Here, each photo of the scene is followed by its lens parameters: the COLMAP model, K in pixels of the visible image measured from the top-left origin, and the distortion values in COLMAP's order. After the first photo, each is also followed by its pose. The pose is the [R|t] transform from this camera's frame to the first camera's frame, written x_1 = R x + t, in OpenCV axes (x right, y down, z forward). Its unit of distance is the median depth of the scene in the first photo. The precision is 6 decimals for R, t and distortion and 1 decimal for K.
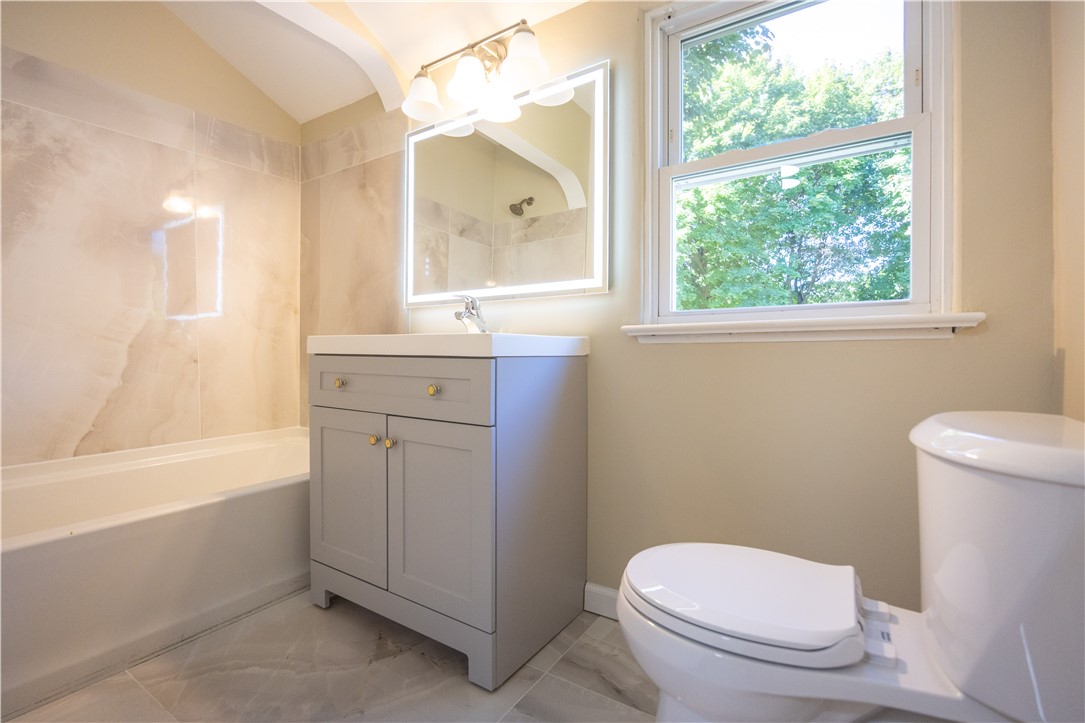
lens RADIAL K [[493.1, 0, 544.0], [0, 493.1, 357.3], [0, 0, 1]] dist [-0.008265, -0.000893]
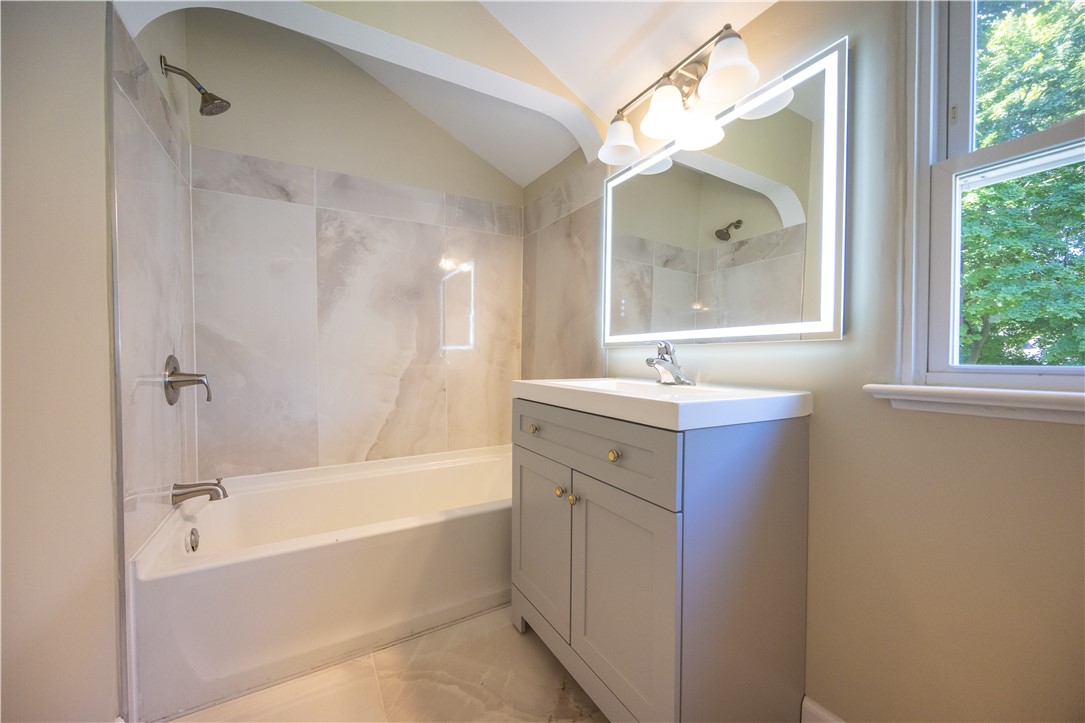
lens RADIAL K [[420.7, 0, 540.7], [0, 420.7, 364.7], [0, 0, 1]] dist [-0.002103, -0.000220]
pose [[0.892158, 0.010416, -0.451602, 0.004649], [-0.011164, 0.999937, 0.001009, -0.071276], [0.451585, 0.004142, 0.892219, 0.162935]]
